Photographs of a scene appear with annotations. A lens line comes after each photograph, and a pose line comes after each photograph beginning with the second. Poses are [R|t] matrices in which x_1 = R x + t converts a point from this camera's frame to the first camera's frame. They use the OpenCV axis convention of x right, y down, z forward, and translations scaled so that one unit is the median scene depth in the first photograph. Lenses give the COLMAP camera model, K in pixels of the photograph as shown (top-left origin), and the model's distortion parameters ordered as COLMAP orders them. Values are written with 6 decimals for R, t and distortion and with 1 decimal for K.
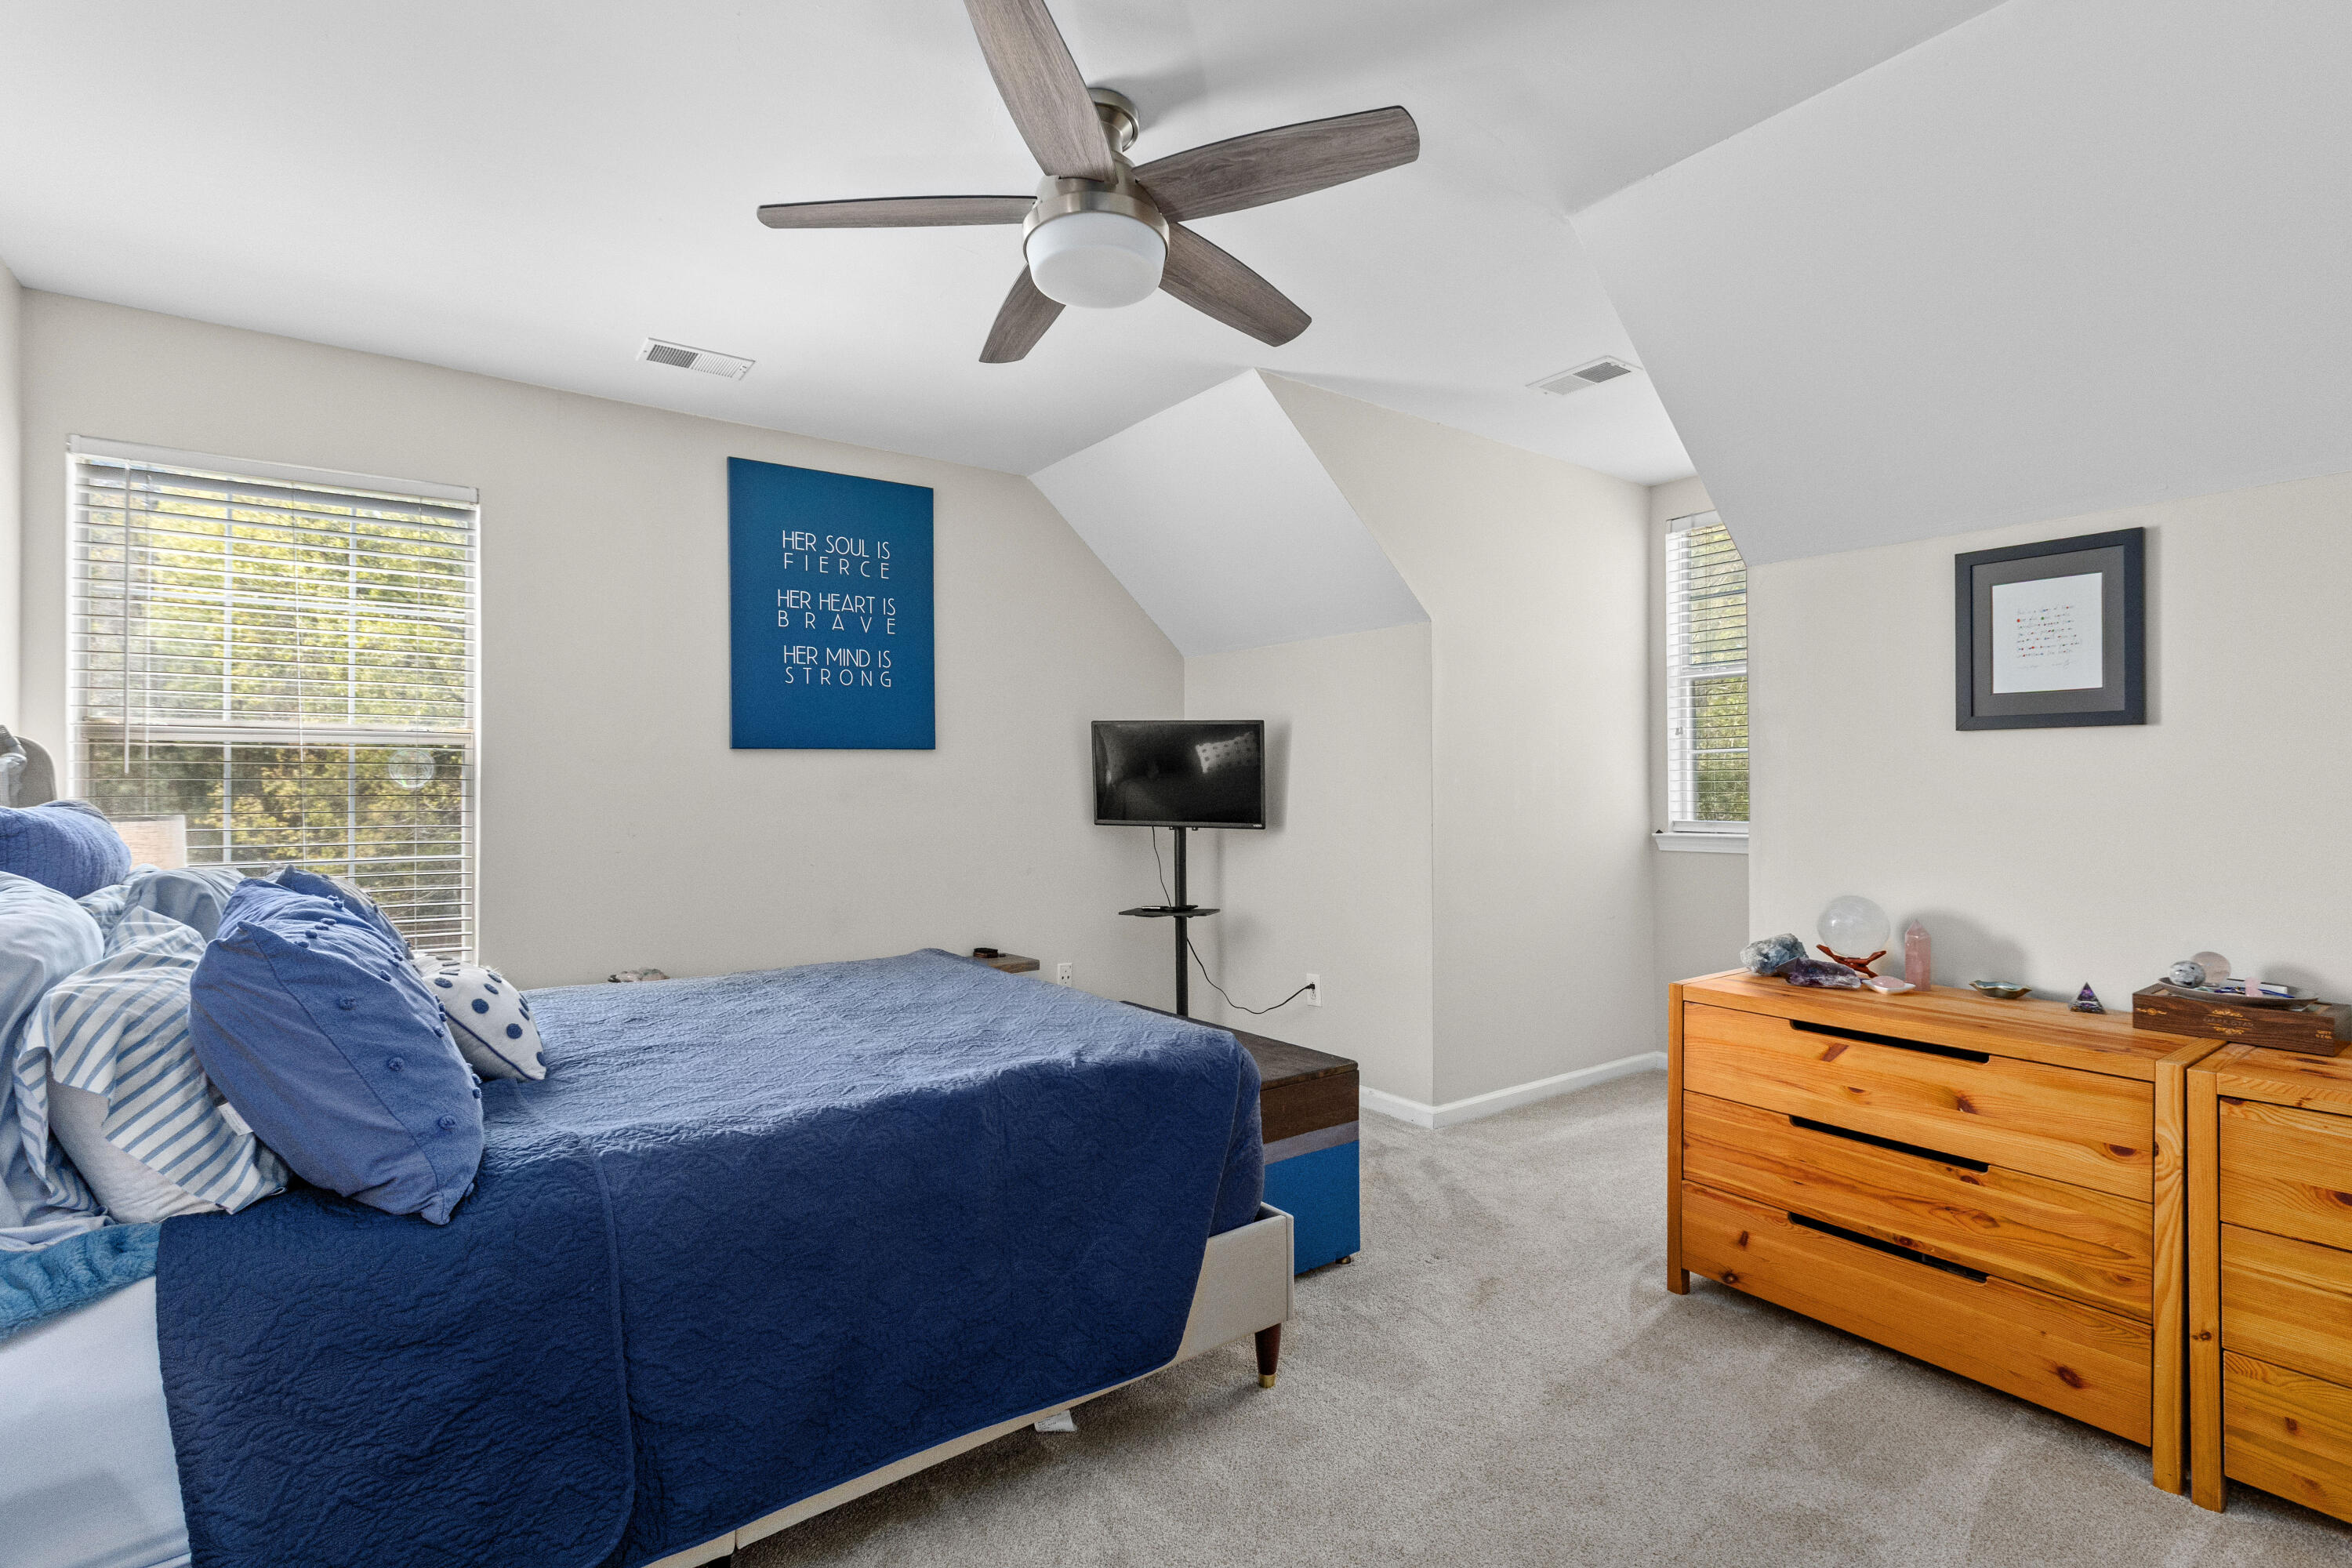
lens RADIAL K [[1073.5, 0, 1183.6], [0, 1073.5, 772.6], [0, 0, 1]] dist [0.000377, -0.000708]
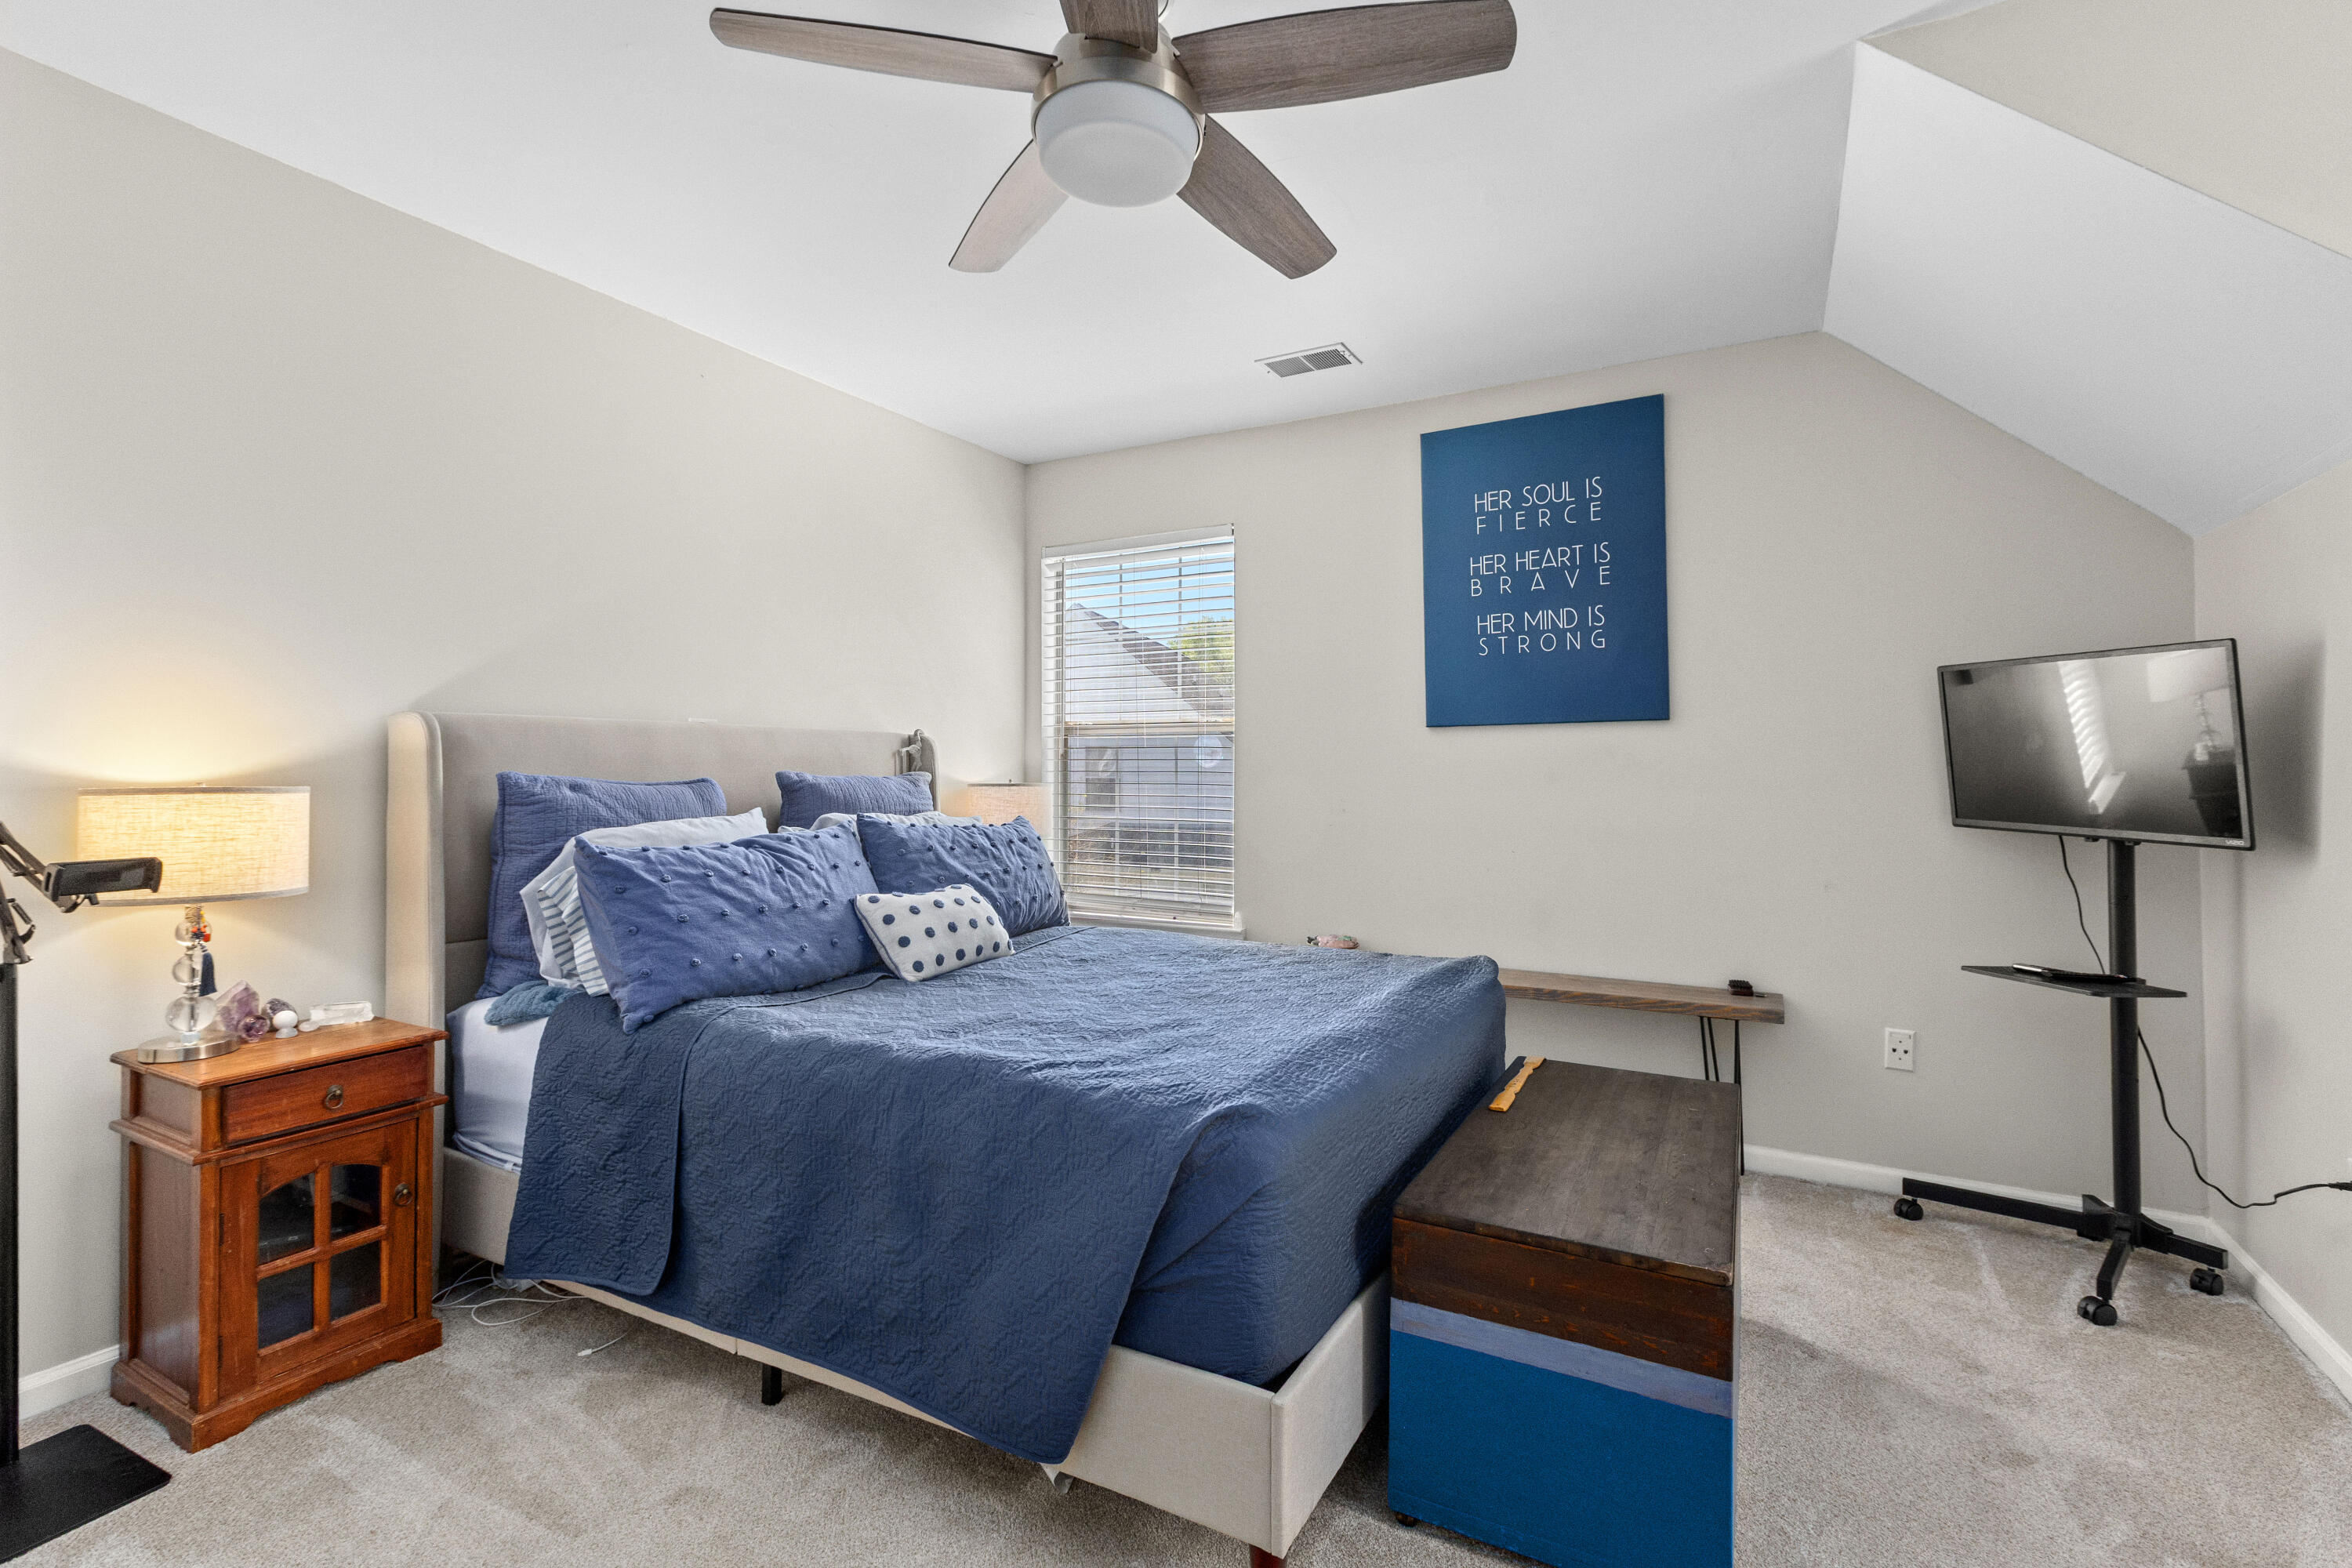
lens RADIAL K [[1073.5, 0, 1183.6], [0, 1073.5, 772.6], [0, 0, 1]] dist [0.000377, -0.000708]
pose [[0.410137, 0.005539, -0.912007, 0.377646], [0.002469, 0.999971, 0.007183, 0.011859], [0.912021, -0.005197, 0.410111, 0.369494]]
